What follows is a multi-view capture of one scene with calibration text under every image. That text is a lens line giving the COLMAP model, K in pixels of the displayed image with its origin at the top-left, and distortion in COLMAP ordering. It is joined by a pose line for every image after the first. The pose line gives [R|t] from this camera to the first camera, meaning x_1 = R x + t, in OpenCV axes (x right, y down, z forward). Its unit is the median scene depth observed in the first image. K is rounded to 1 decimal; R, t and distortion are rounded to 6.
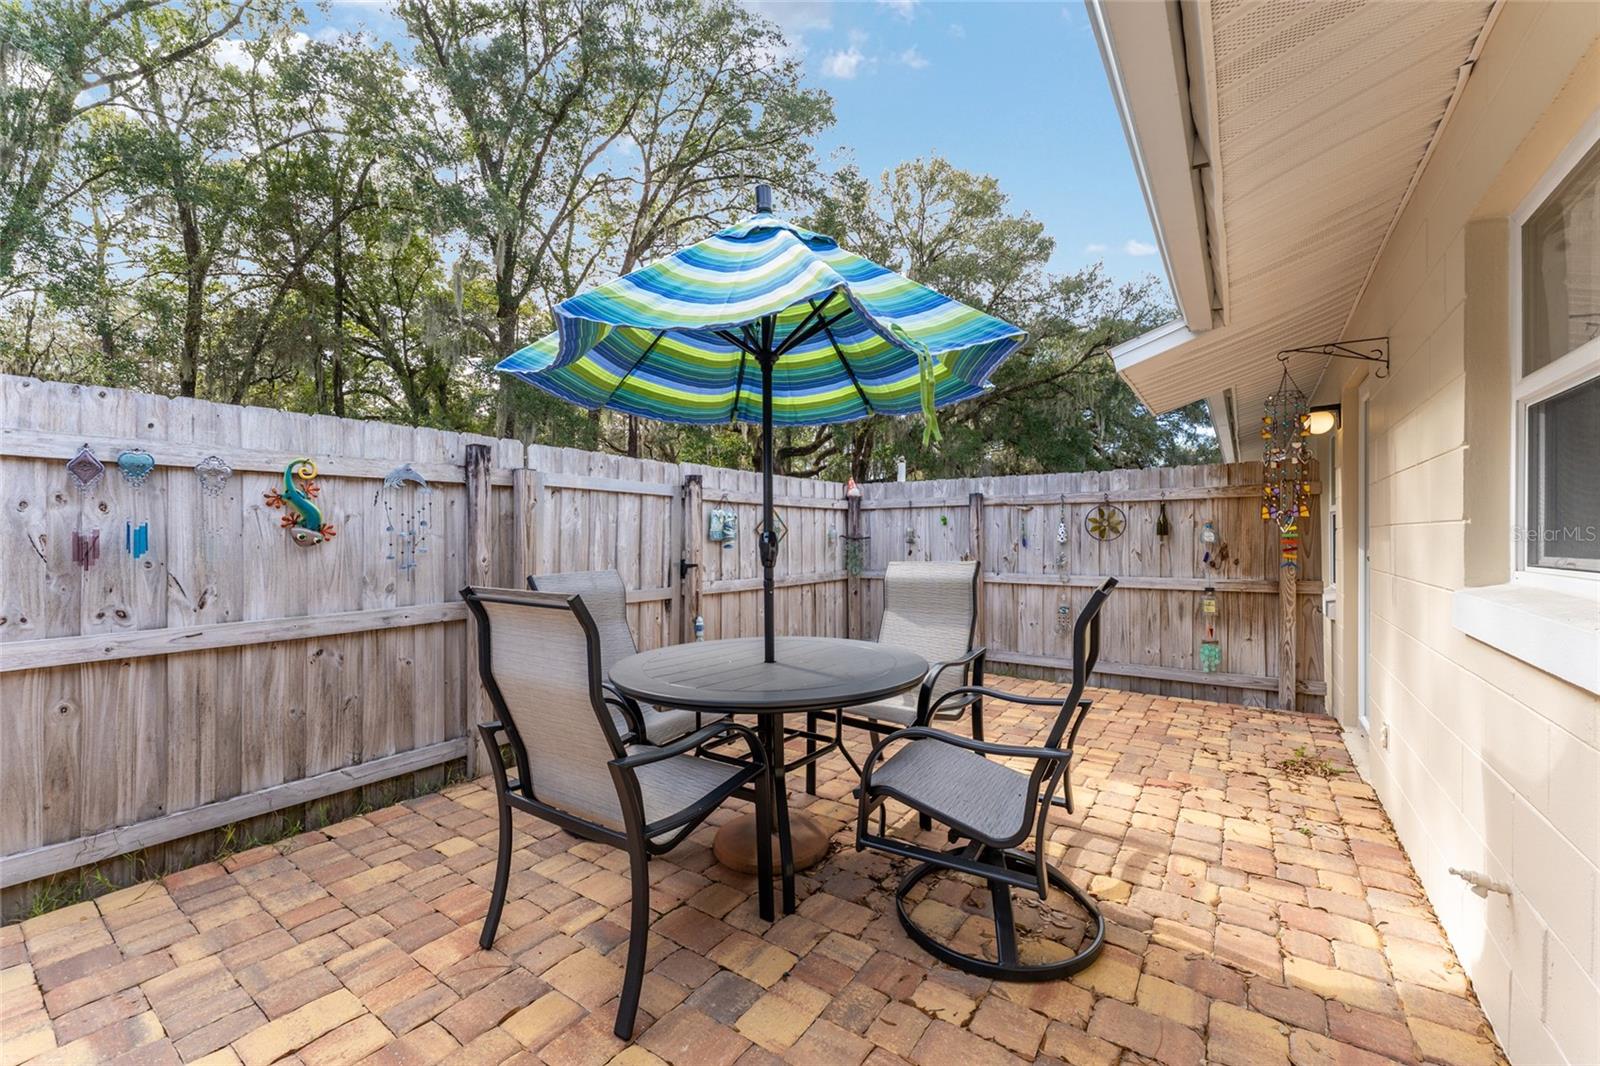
lens RADIAL K [[642.3, 0, 801.3], [0, 642.3, 536.5], [0, 0, 1]] dist [0.003725, 0.000438]
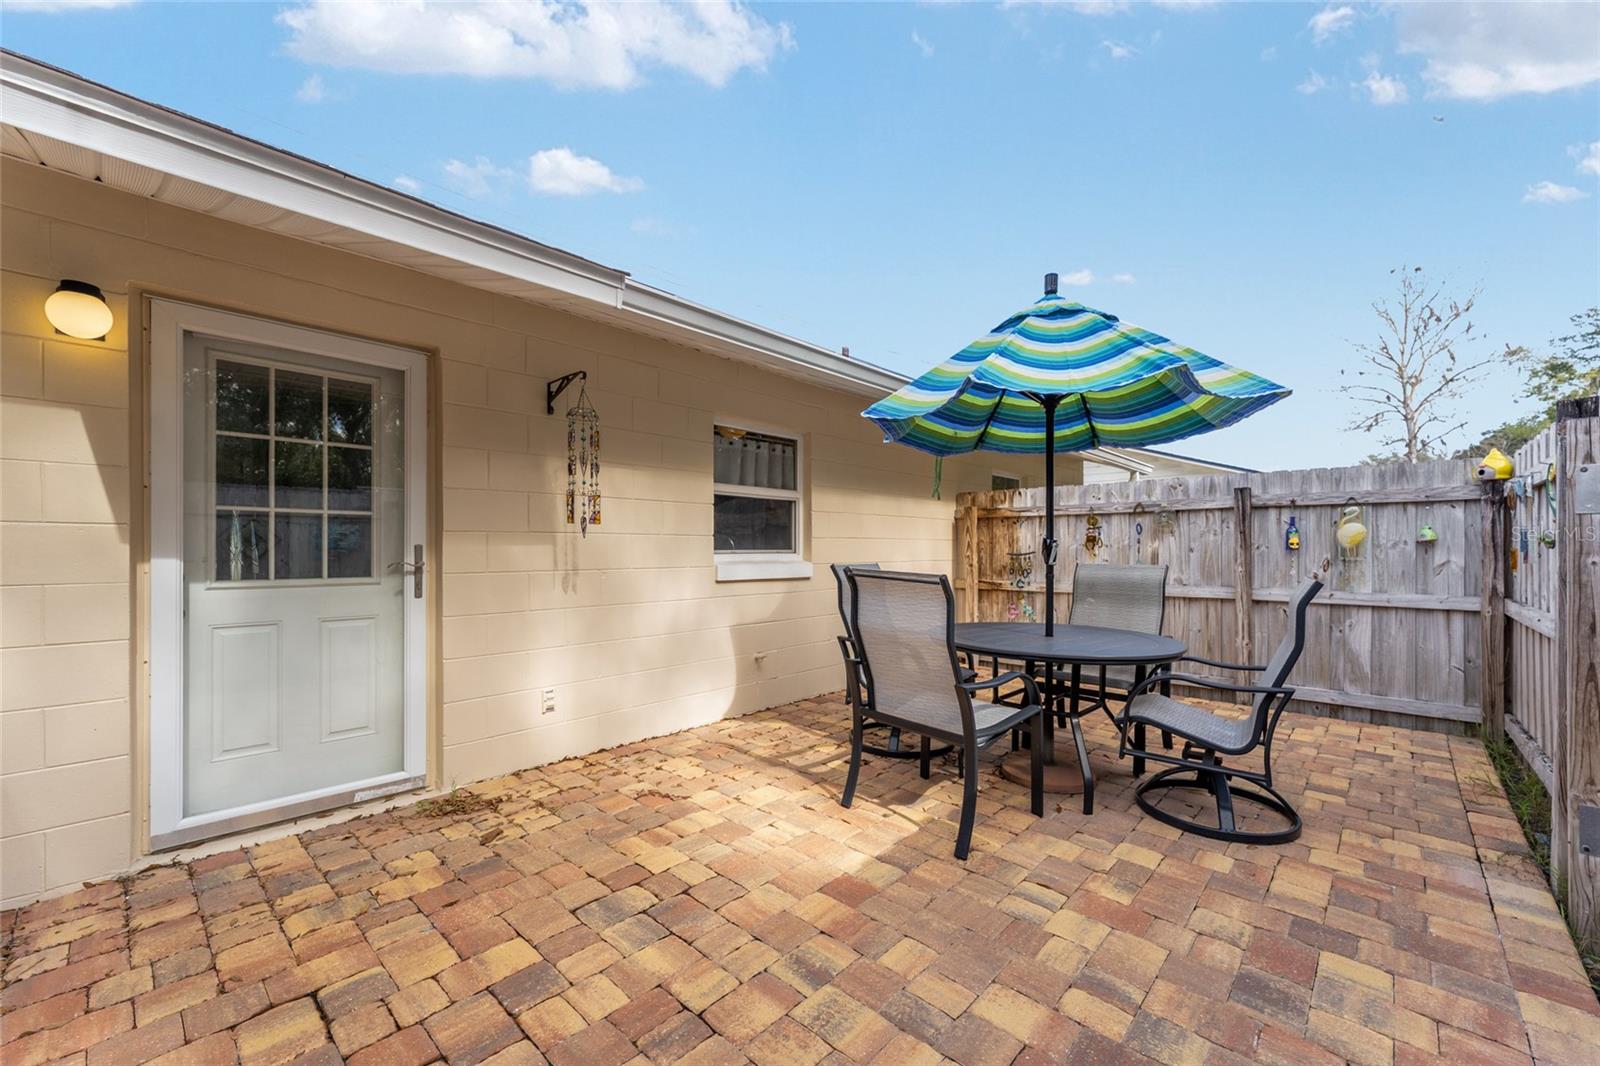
lens RADIAL K [[642.3, 0, 802.1], [0, 642.3, 542.9], [0, 0, 1]] dist [0.003725, 0.000438]
pose [[-0.990417, 0.004269, 0.138045, 0.268400], [0.003251, 0.999966, -0.007597, 0.012021], [-0.138073, -0.007075, -0.990397, 2.403468]]
